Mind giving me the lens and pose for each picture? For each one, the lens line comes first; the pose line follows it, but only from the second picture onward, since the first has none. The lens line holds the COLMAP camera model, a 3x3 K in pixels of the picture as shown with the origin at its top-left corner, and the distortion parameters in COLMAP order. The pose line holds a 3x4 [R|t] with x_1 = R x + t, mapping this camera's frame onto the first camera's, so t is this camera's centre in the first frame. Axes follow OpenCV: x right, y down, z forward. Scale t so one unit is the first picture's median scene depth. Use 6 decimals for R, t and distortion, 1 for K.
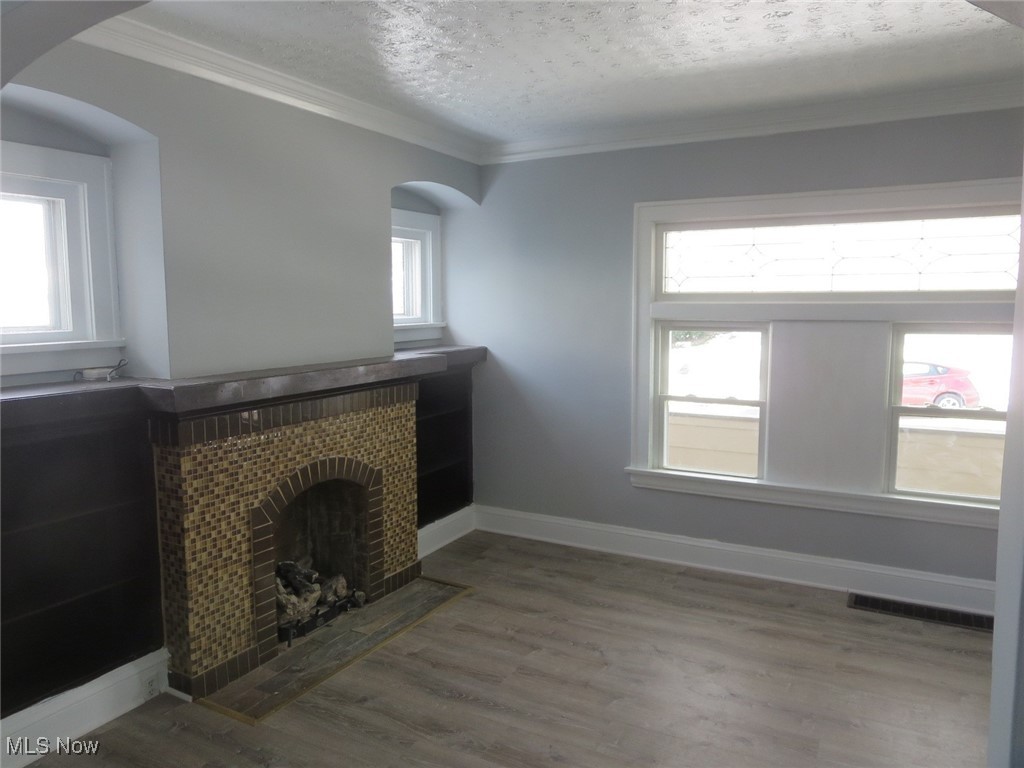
lens RADIAL K [[725.2, 0, 507.3], [0, 725.2, 380.5], [0, 0, 1]] dist [-0.029987, 0.008047]
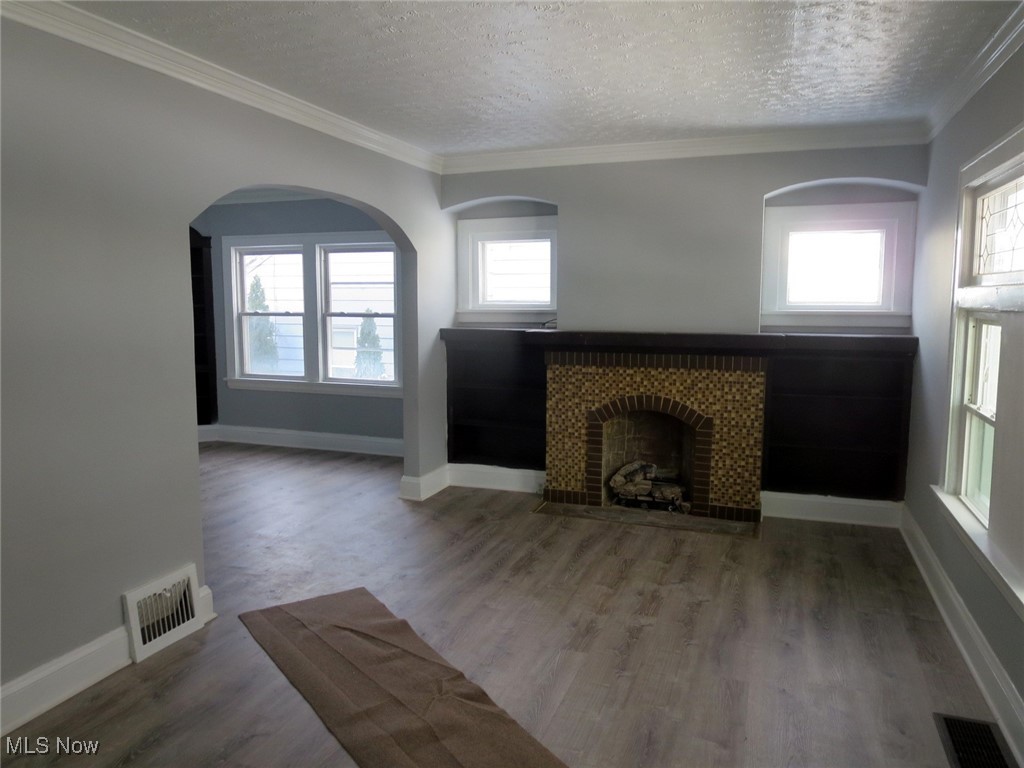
lens RADIAL K [[725.2, 0, 507.3], [0, 725.2, 380.5], [0, 0, 1]] dist [-0.029987, 0.008047]
pose [[0.149702, 0.116982, -0.981786, 1.170188], [-0.108616, 0.988912, 0.101269, -0.039925], [0.982747, 0.091478, 0.160749, 0.483024]]
